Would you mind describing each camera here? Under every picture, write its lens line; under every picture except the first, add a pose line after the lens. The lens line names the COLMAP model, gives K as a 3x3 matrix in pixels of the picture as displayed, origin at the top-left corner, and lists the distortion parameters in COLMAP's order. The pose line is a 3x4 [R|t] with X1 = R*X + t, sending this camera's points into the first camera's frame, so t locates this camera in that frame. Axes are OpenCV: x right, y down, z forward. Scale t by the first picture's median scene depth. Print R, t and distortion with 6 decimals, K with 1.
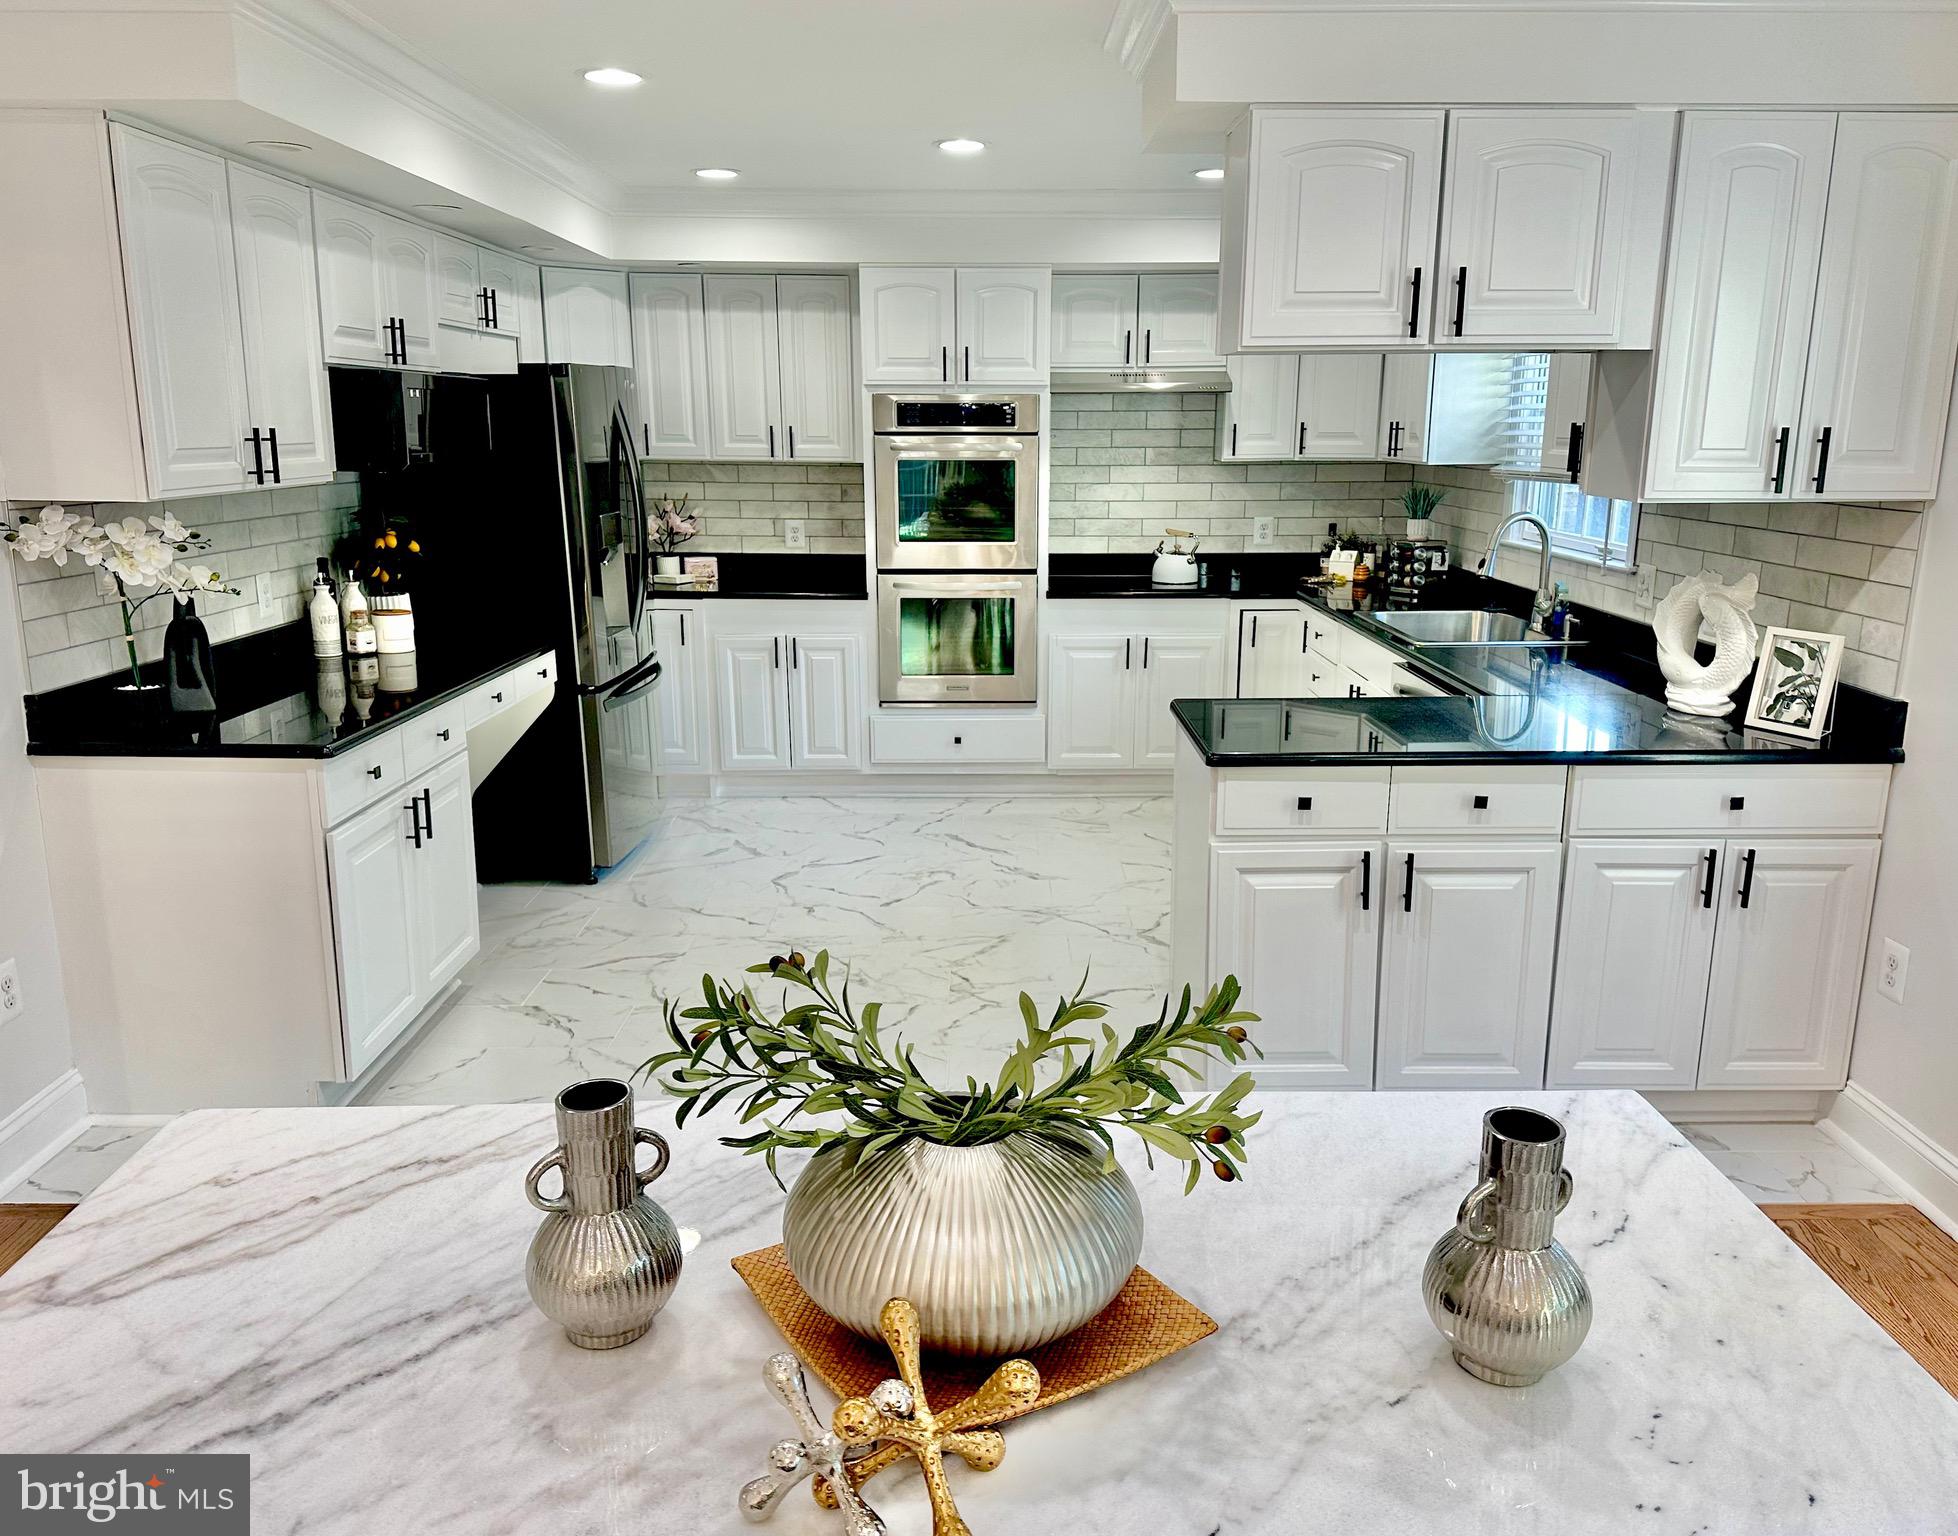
lens RADIAL K [[1533.8, 0, 906.6], [0, 1533.8, 833.2], [0, 0, 1]] dist [0.011005, -0.063940]
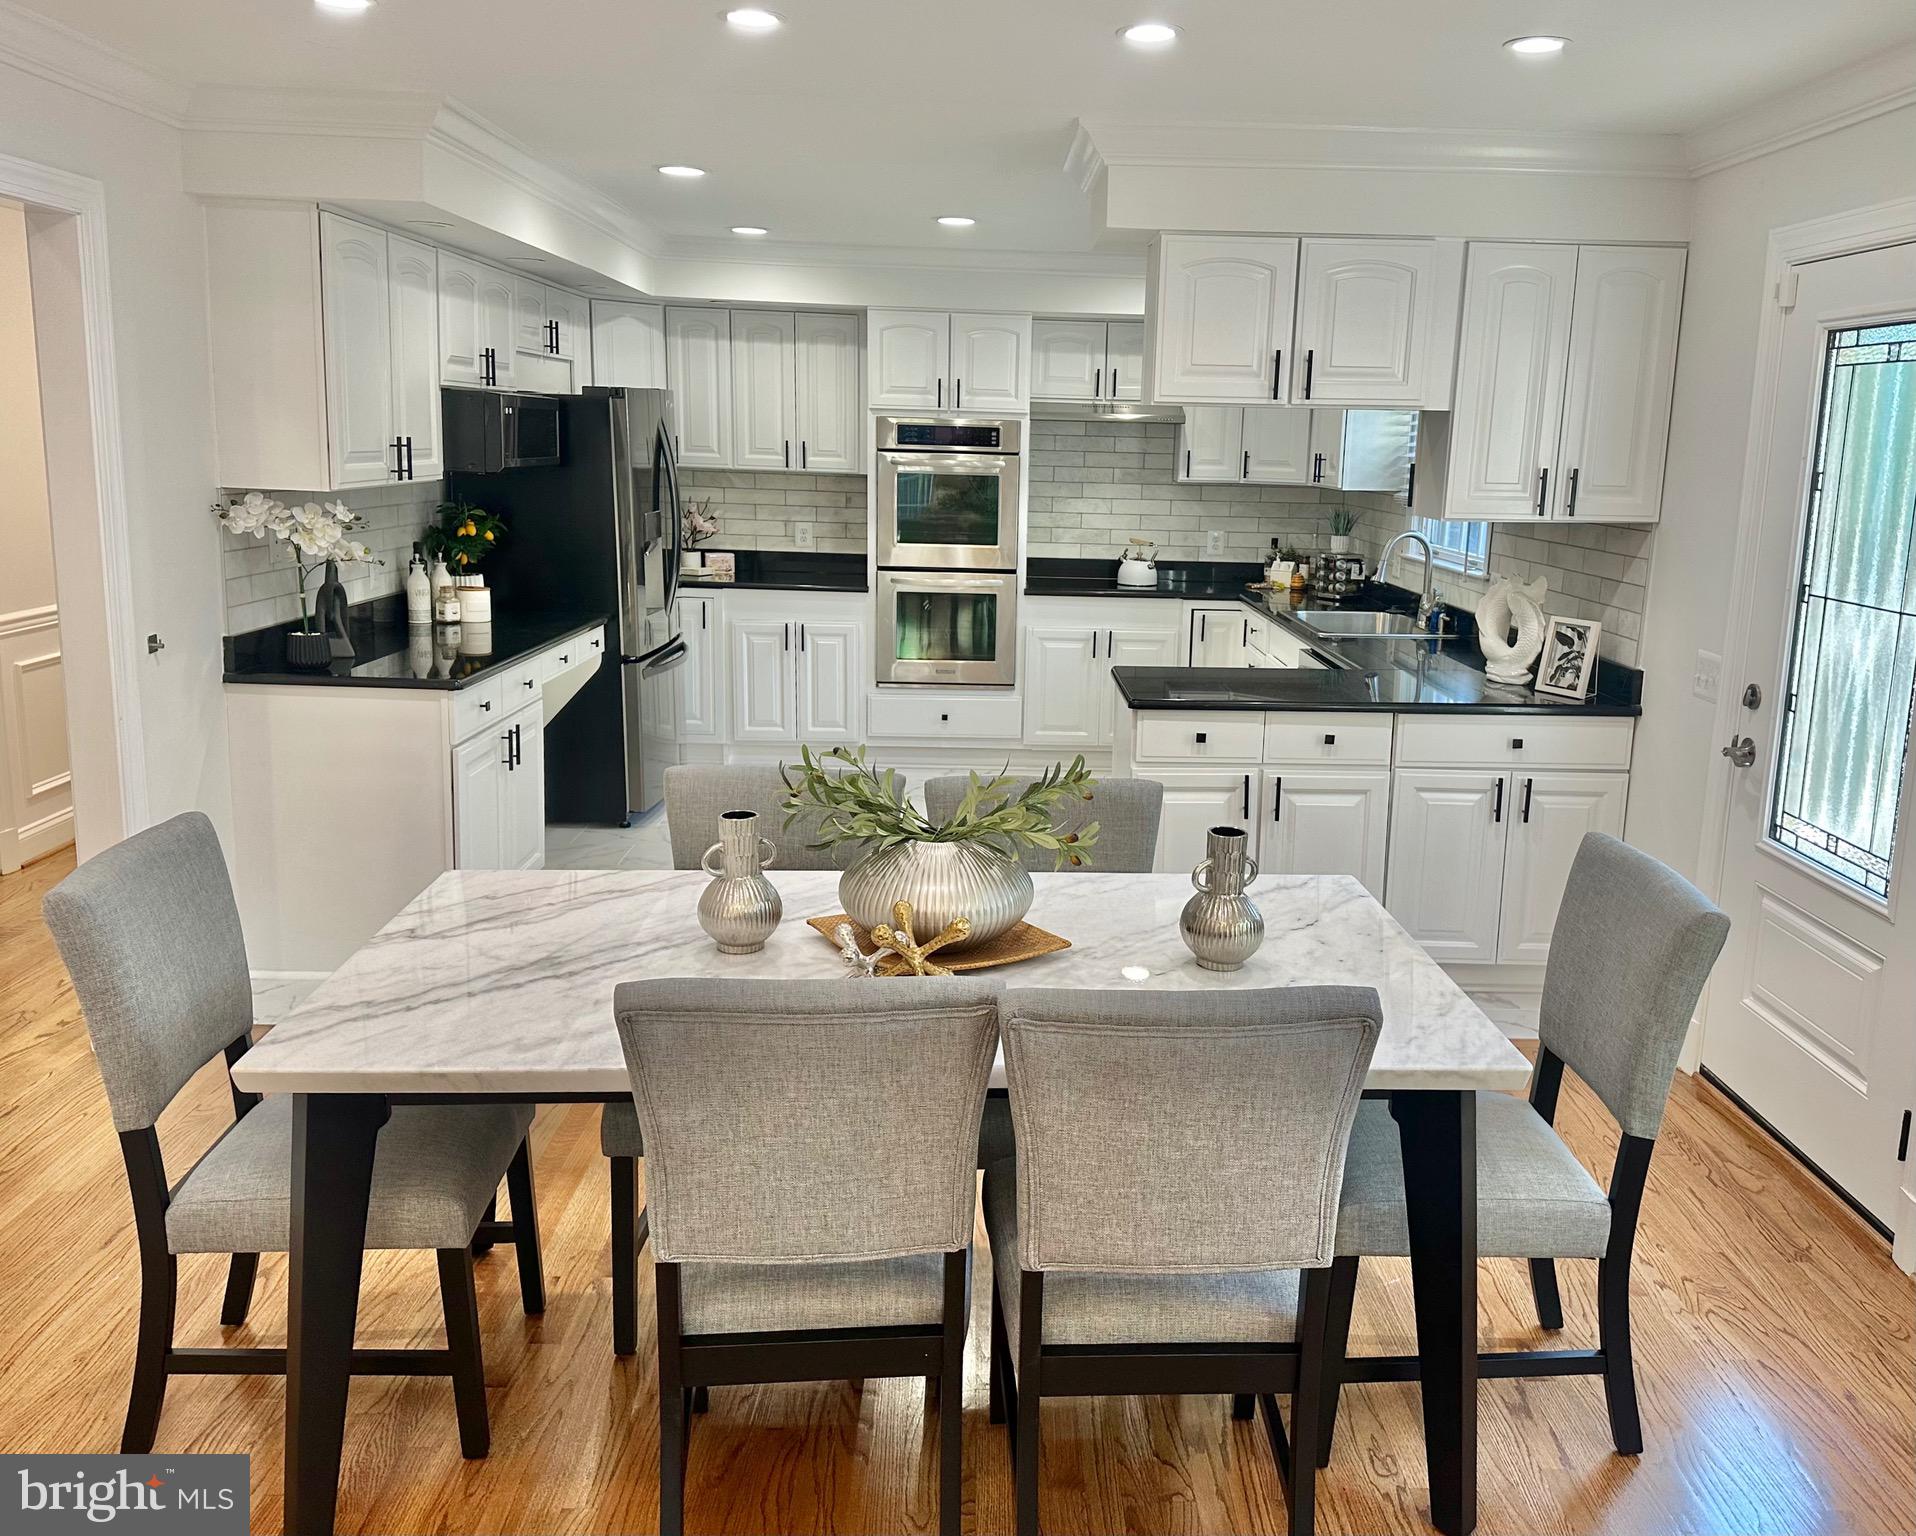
lens RADIAL K [[1644.3, 0, 949.7], [0, 1644.3, 771.7], [0, 0, 1]] dist [-0.013714, 0.001299]
pose [[0.999186, 0.020888, 0.034519, -0.006388], [-0.018874, 0.998157, -0.057668, 0.080705], [-0.035660, 0.056969, 0.997739, -0.349495]]
